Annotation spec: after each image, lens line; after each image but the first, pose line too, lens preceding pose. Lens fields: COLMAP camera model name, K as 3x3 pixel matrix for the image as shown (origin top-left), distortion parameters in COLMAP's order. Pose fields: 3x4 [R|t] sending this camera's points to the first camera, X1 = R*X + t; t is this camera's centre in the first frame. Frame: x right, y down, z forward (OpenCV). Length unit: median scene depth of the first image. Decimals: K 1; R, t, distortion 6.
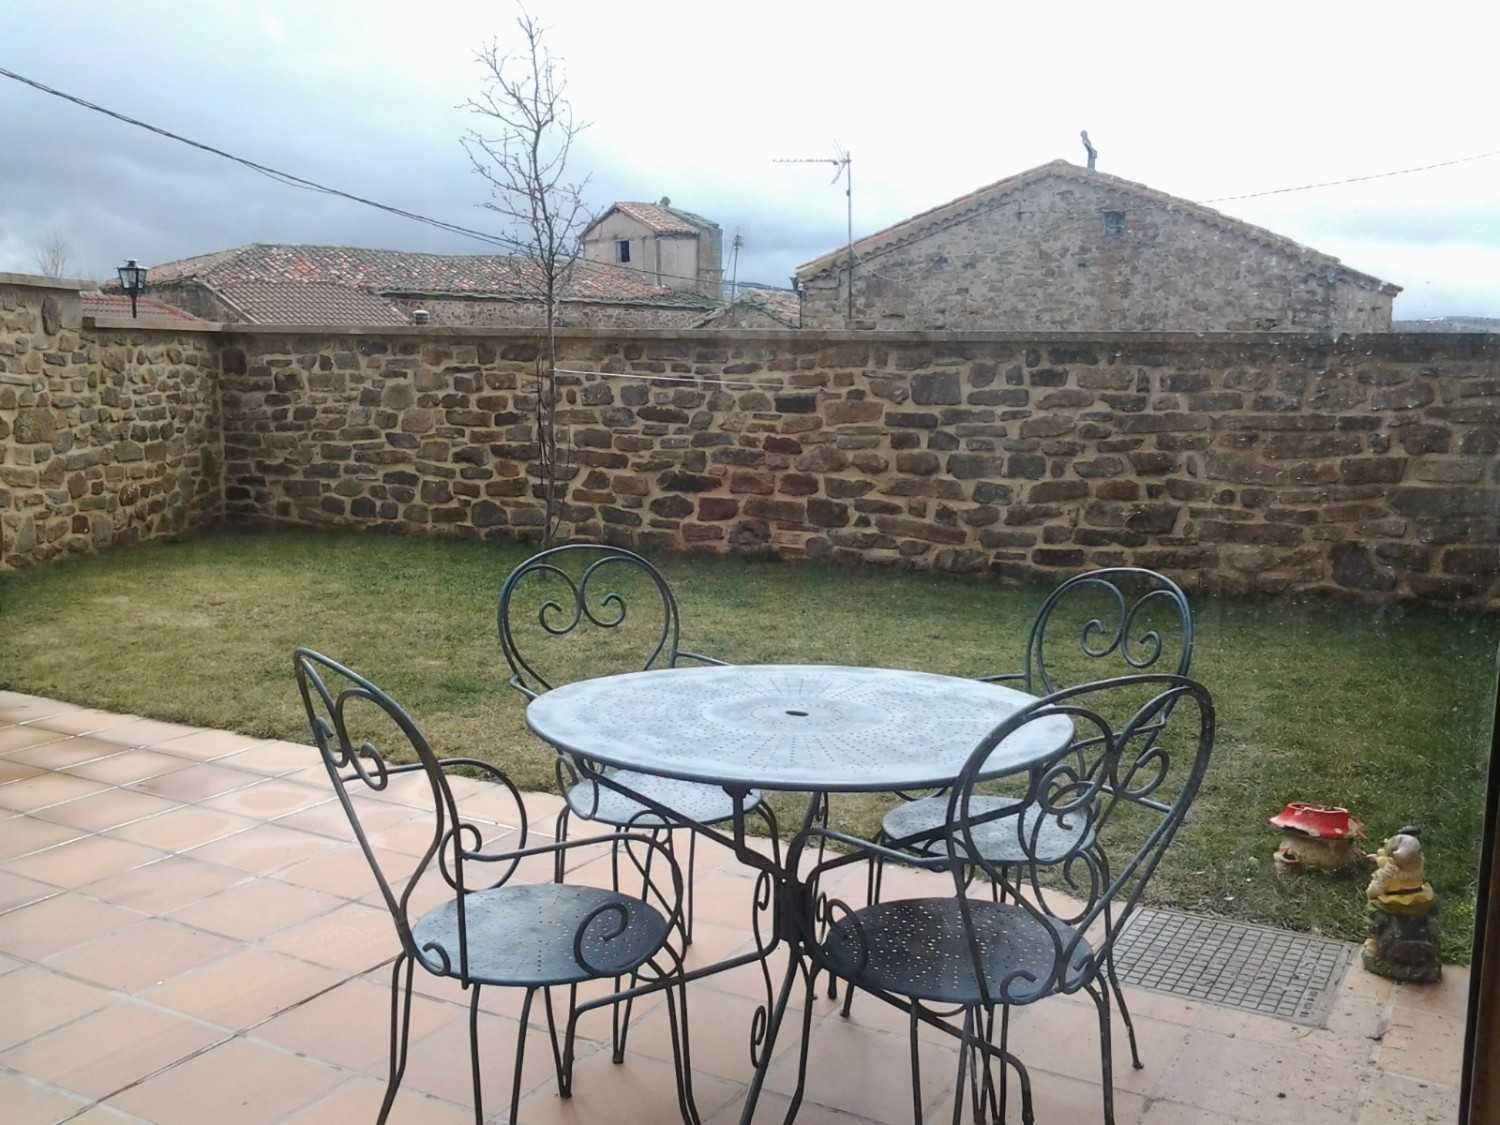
lens RADIAL K [[1441.9, 0, 728.0], [0, 1441.9, 563.2], [0, 0, 1]] dist [0.135390, -0.374637]
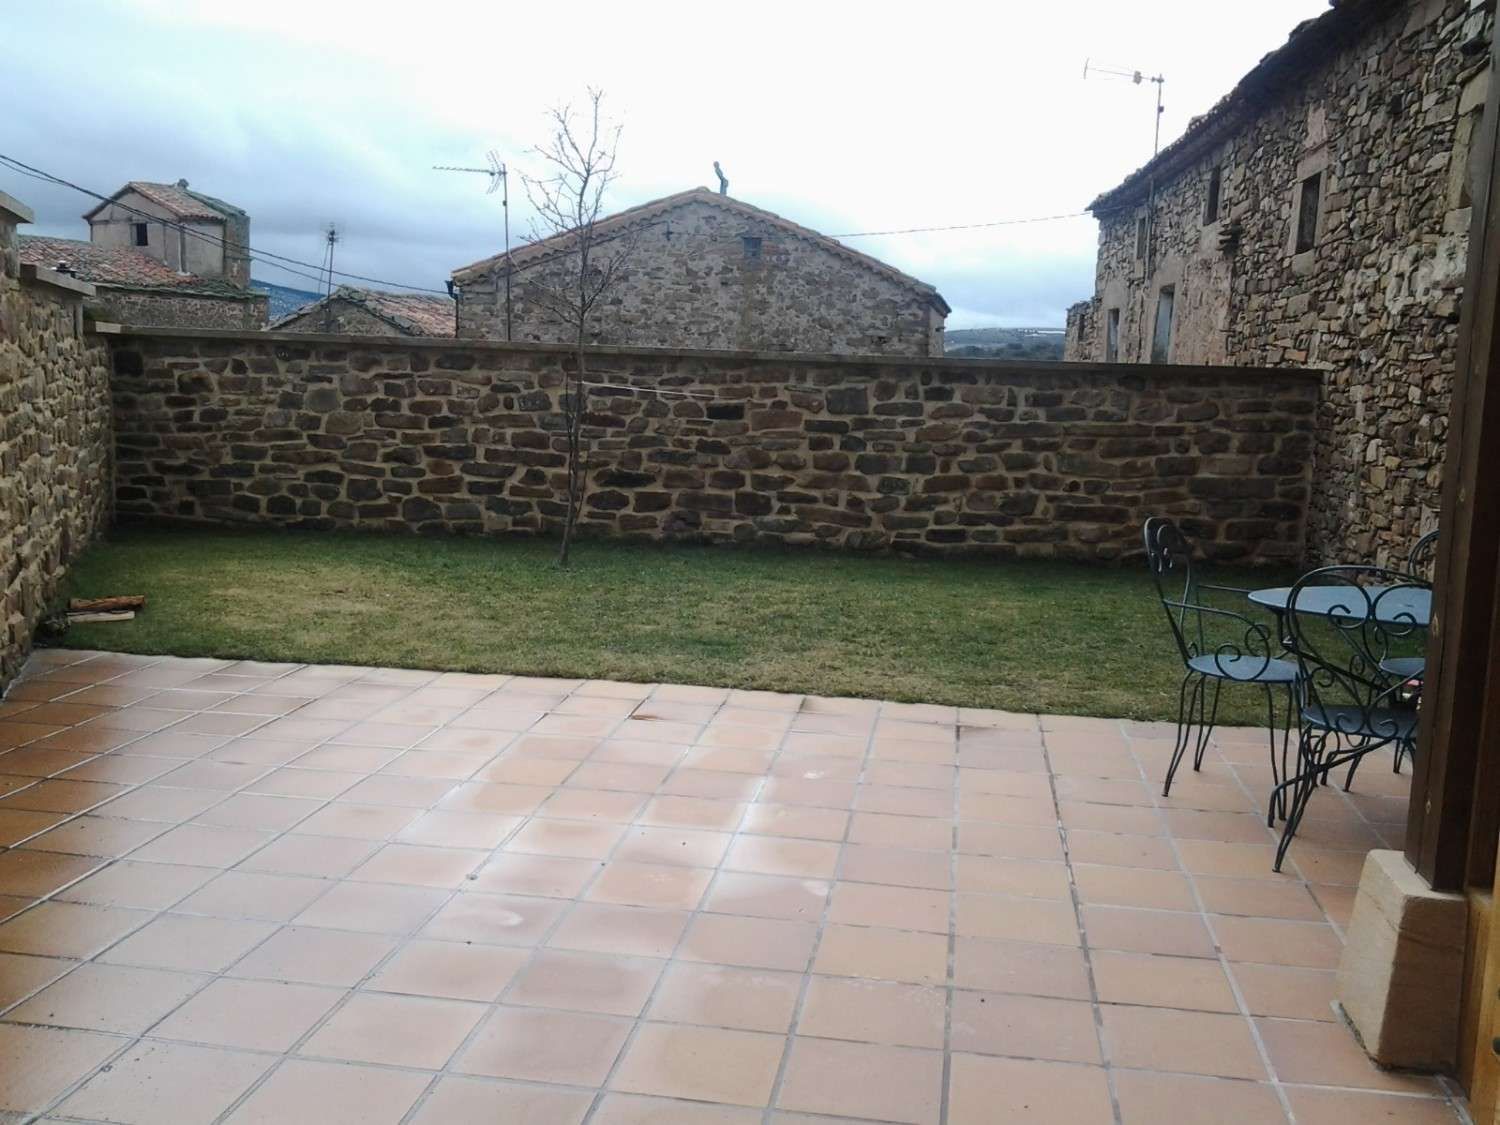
lens RADIAL K [[1441.9, 0, 728.0], [0, 1441.9, 563.2], [0, 0, 1]] dist [0.135390, -0.374637]
pose [[0.939317, -0.027731, 0.341929, -0.332355], [0.026967, 0.999612, 0.006990, 0.005265], [-0.341990, 0.002655, 0.939700, -0.106142]]
